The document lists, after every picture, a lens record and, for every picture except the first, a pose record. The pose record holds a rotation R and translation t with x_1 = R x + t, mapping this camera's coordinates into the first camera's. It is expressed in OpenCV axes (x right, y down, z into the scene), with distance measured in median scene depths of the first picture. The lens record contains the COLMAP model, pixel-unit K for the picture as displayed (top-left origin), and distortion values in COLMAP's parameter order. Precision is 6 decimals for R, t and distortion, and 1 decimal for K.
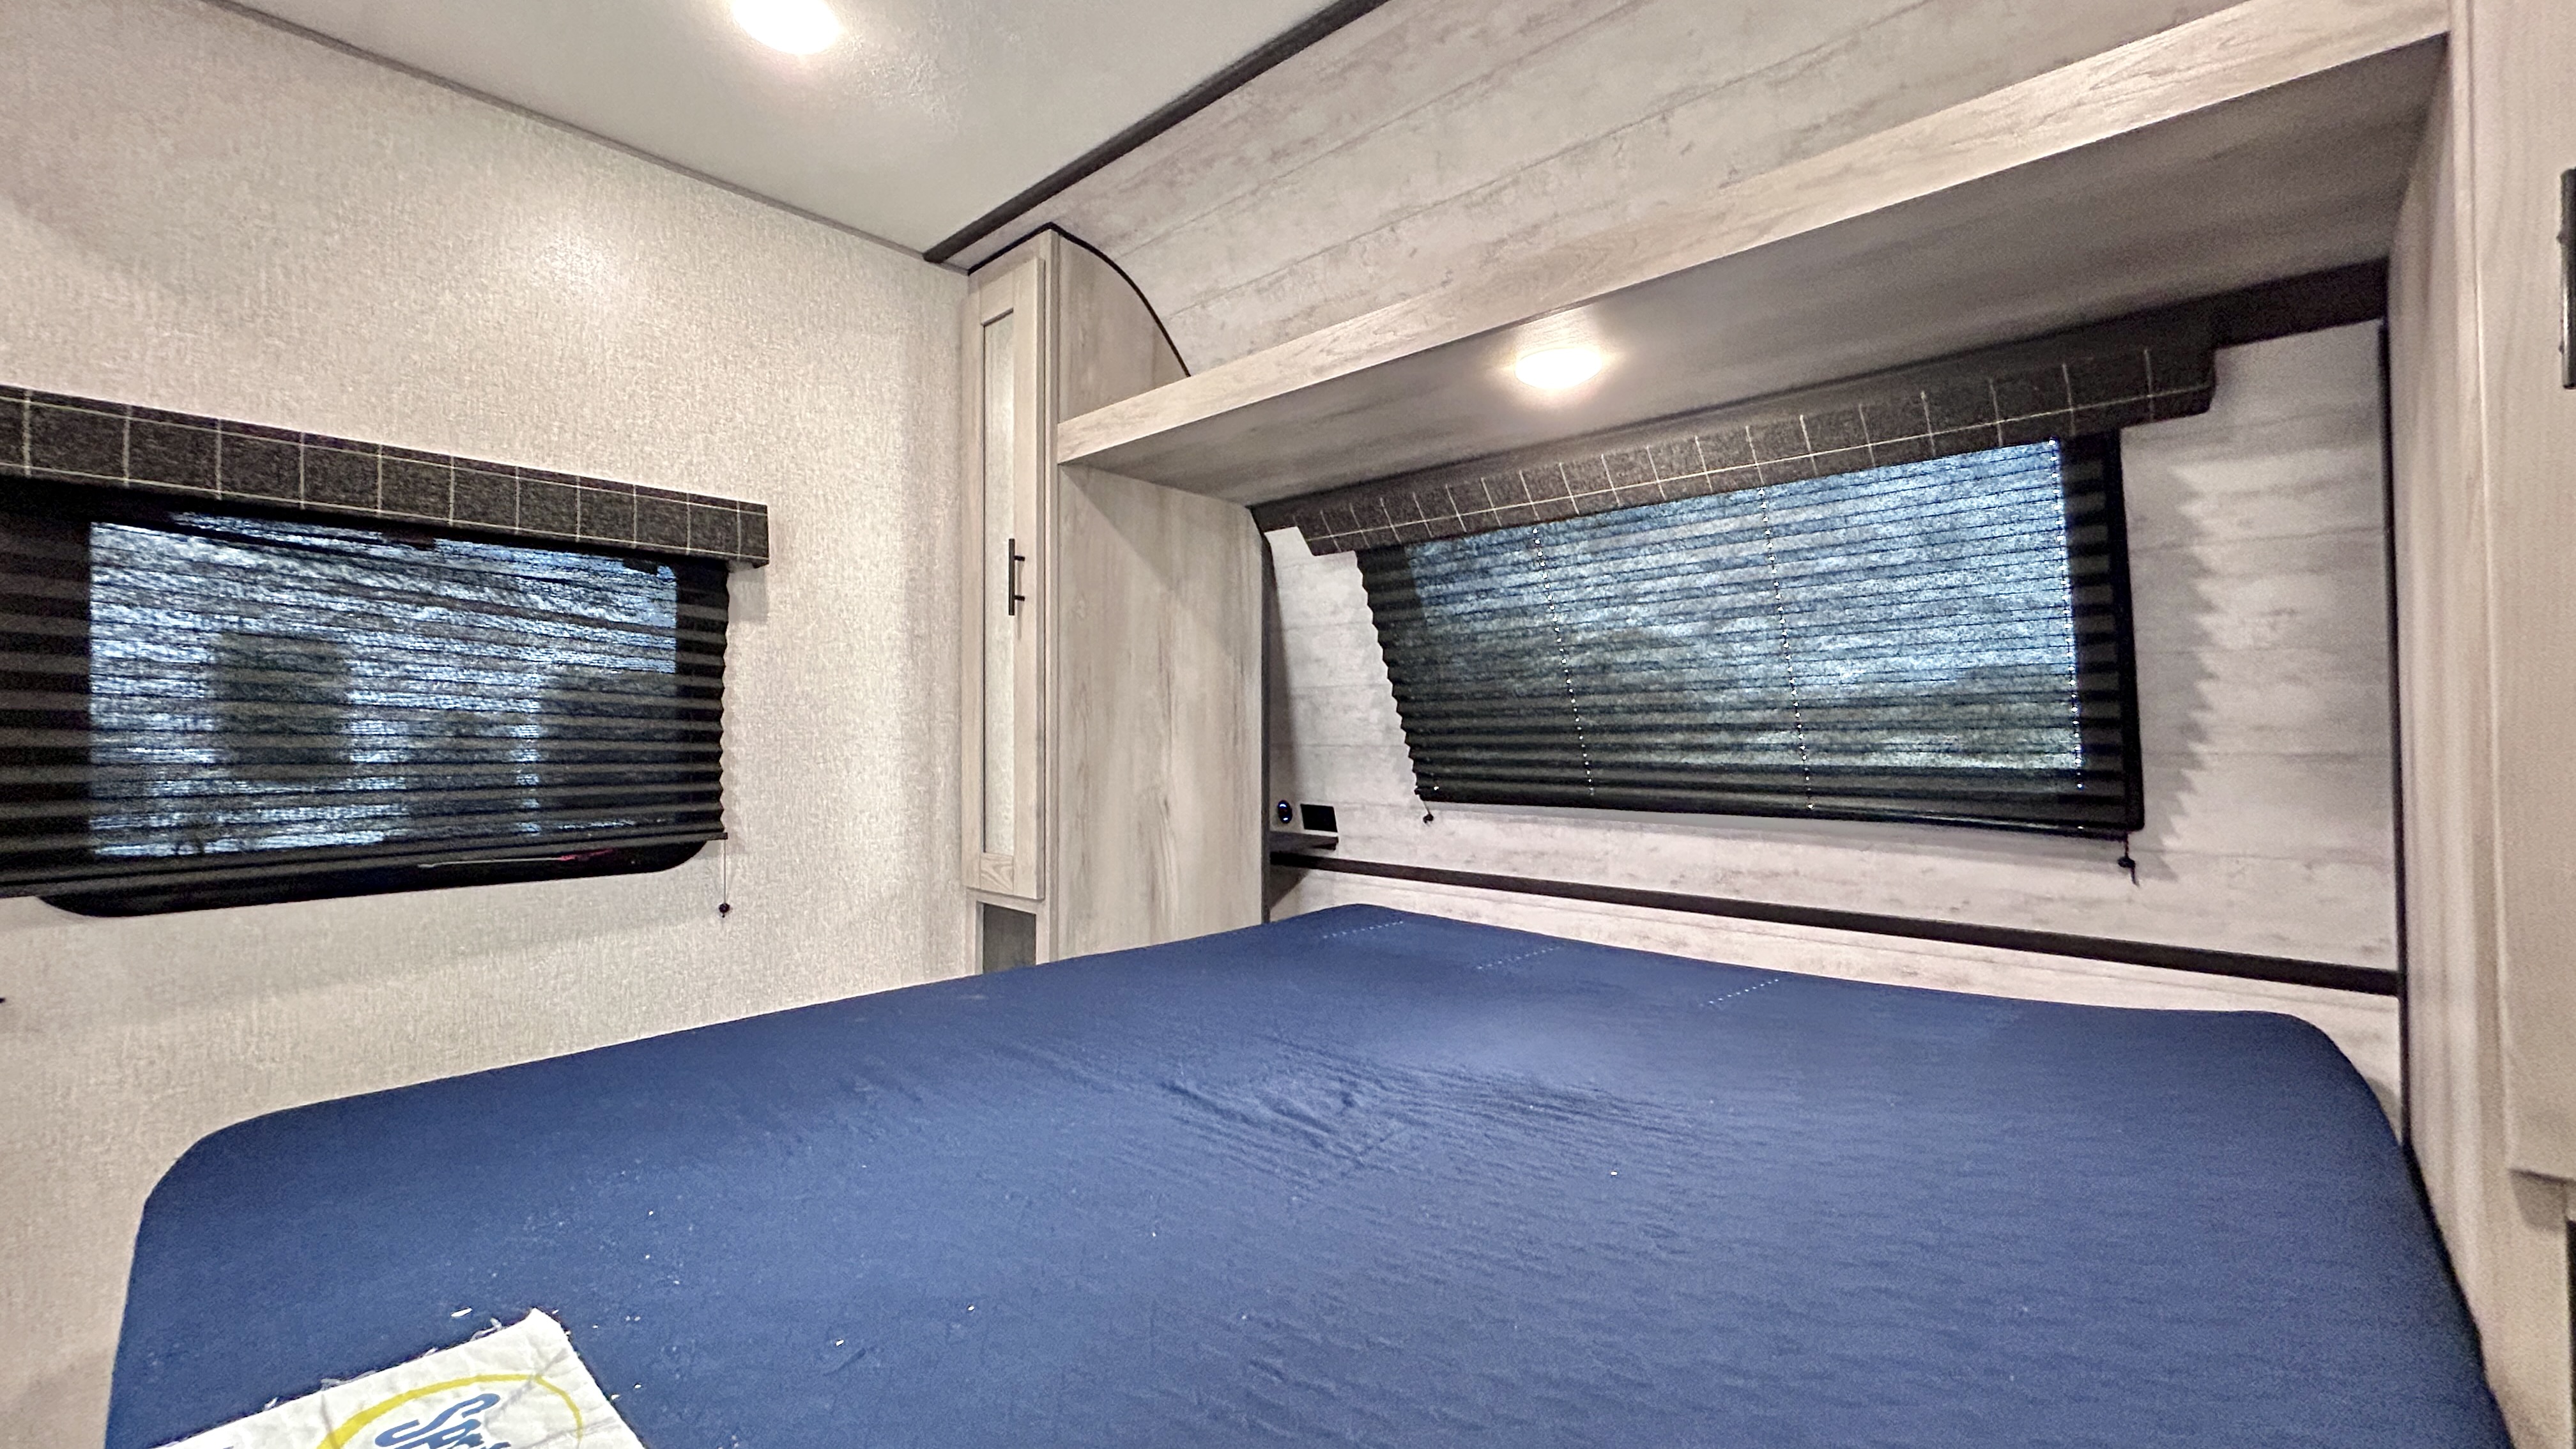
lens RADIAL K [[1038.3, 0, 1283.6], [0, 1038.3, 721.4], [0, 0, 1]] dist [-0.001004, -0.000346]
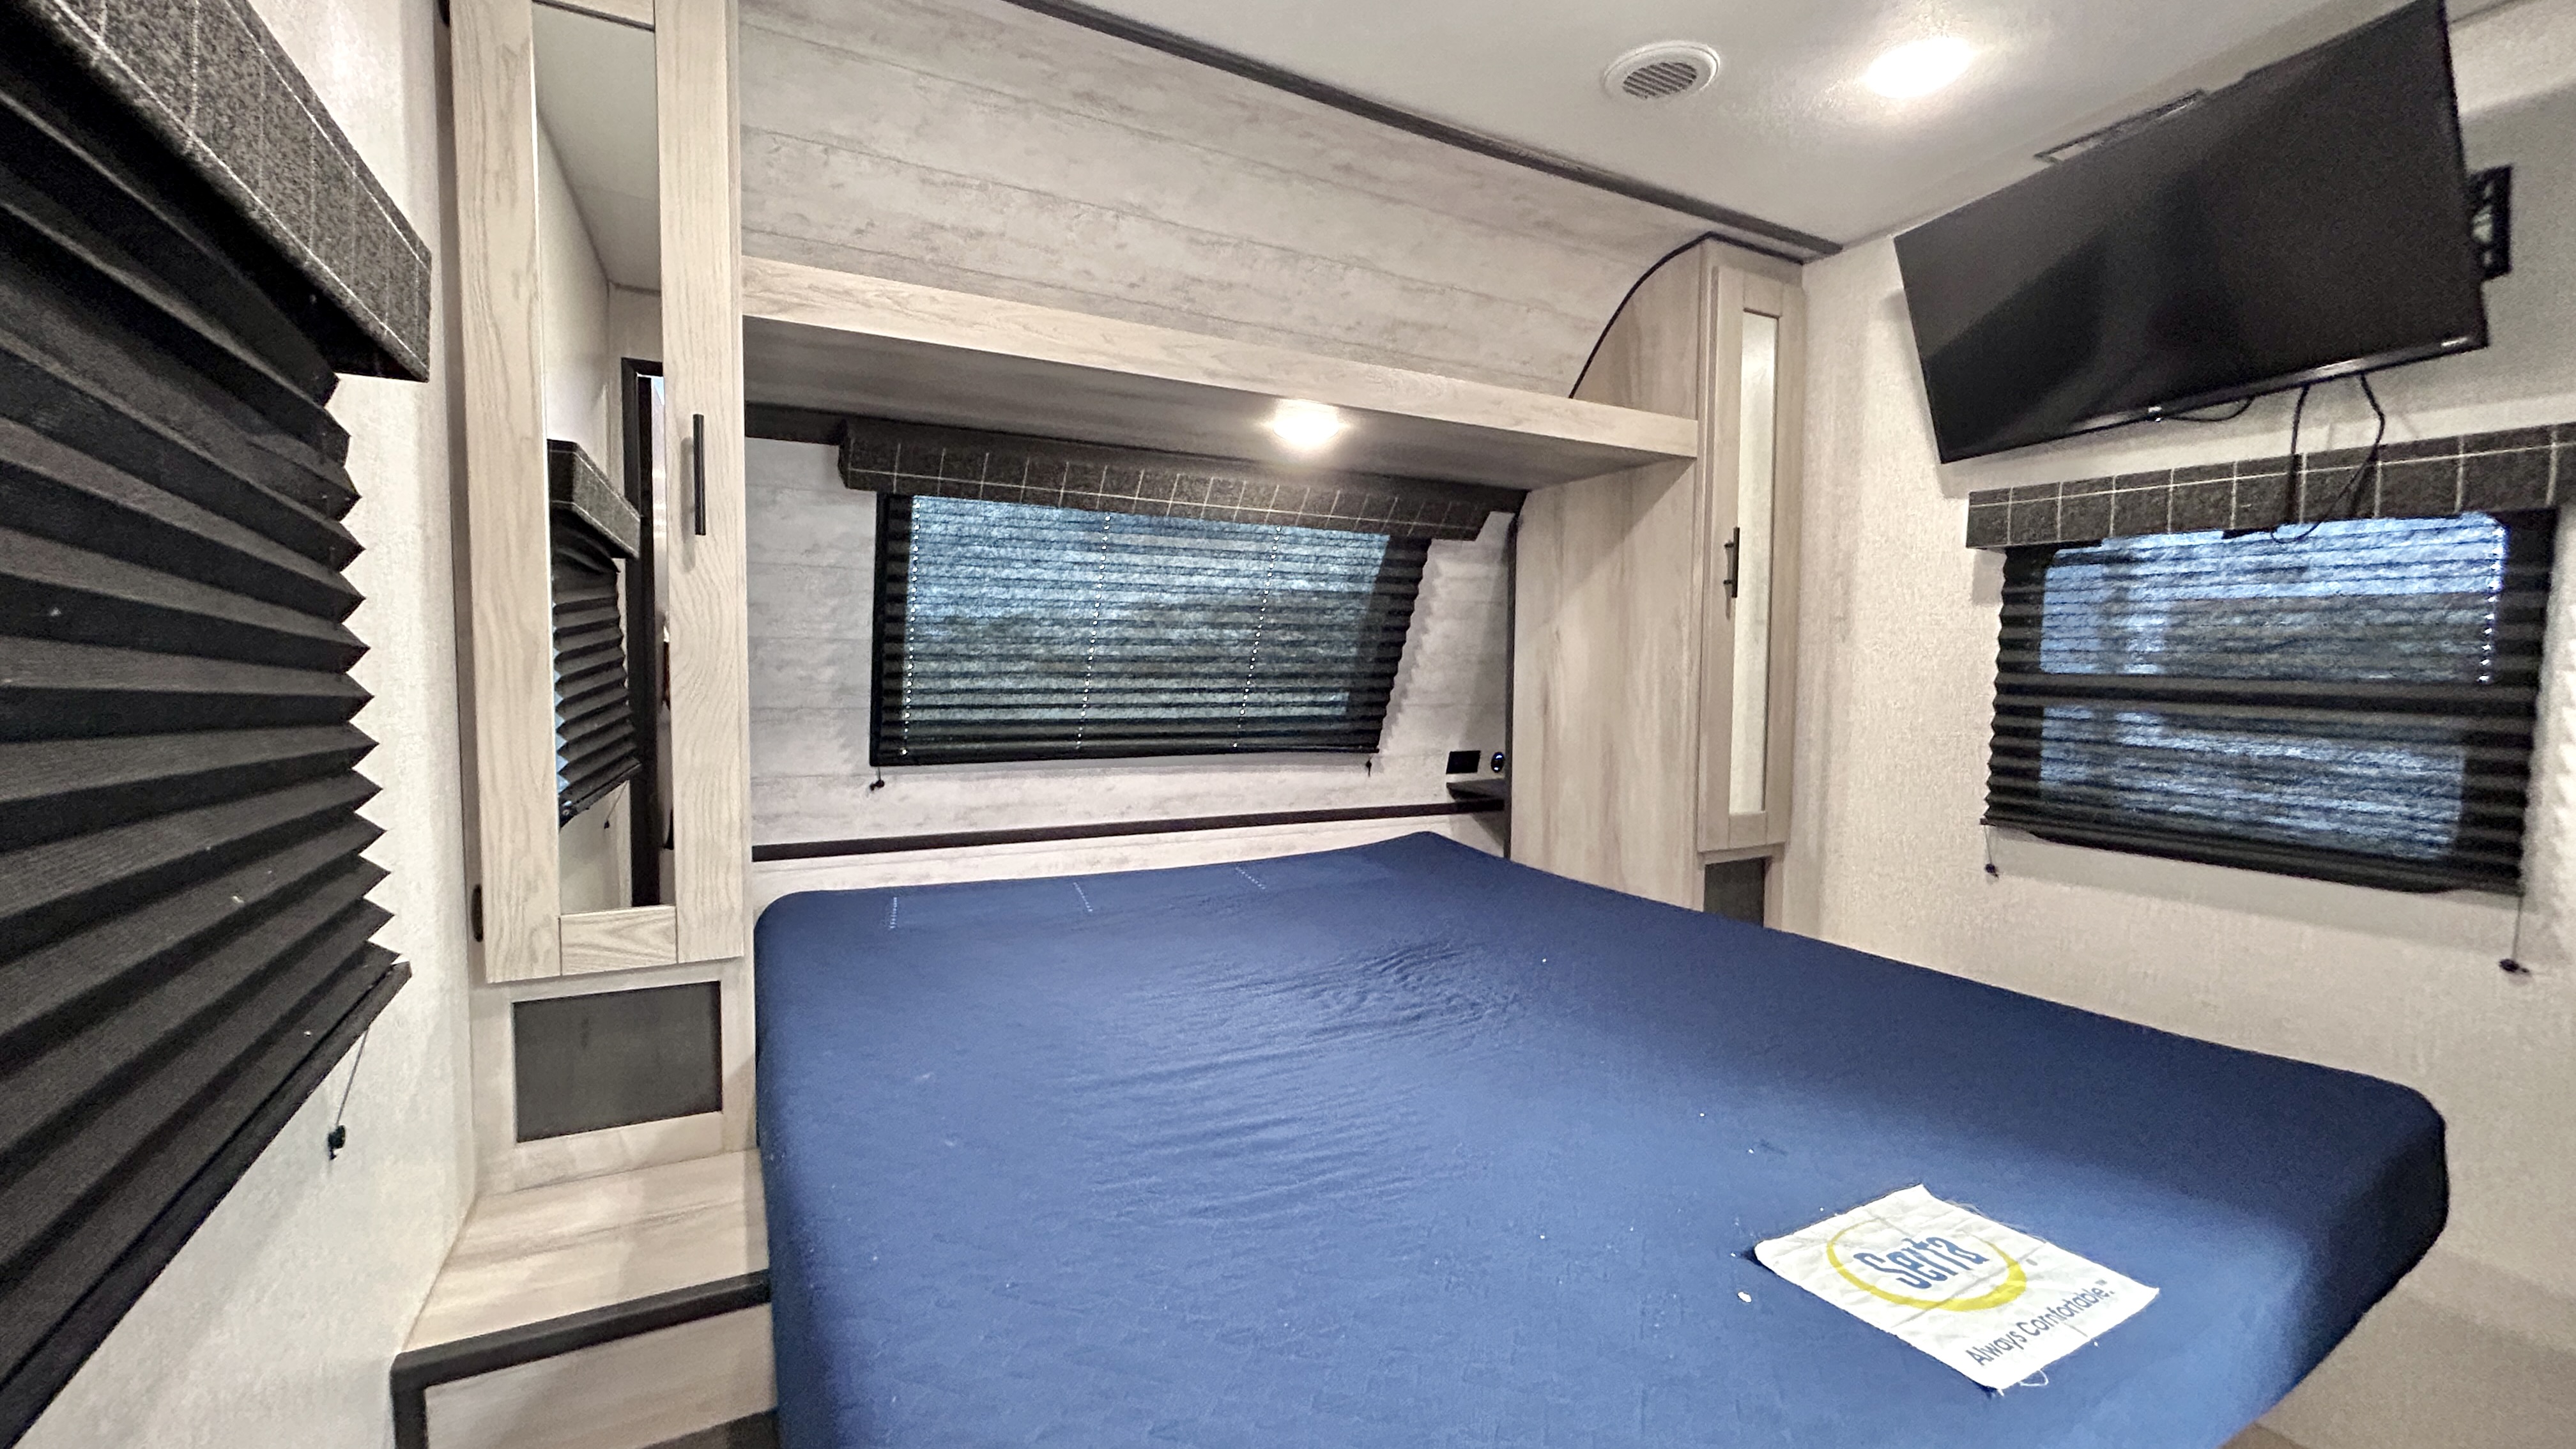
lens RADIAL K [[1038.3, 0, 1283.6], [0, 1038.3, 721.4], [0, 0, 1]] dist [-0.001004, -0.000346]
pose [[0.325442, -0.045903, 0.944447, -0.861717], [-0.026060, 0.998006, 0.057486, -0.036897], [-0.945203, -0.043321, 0.323596, 0.499046]]
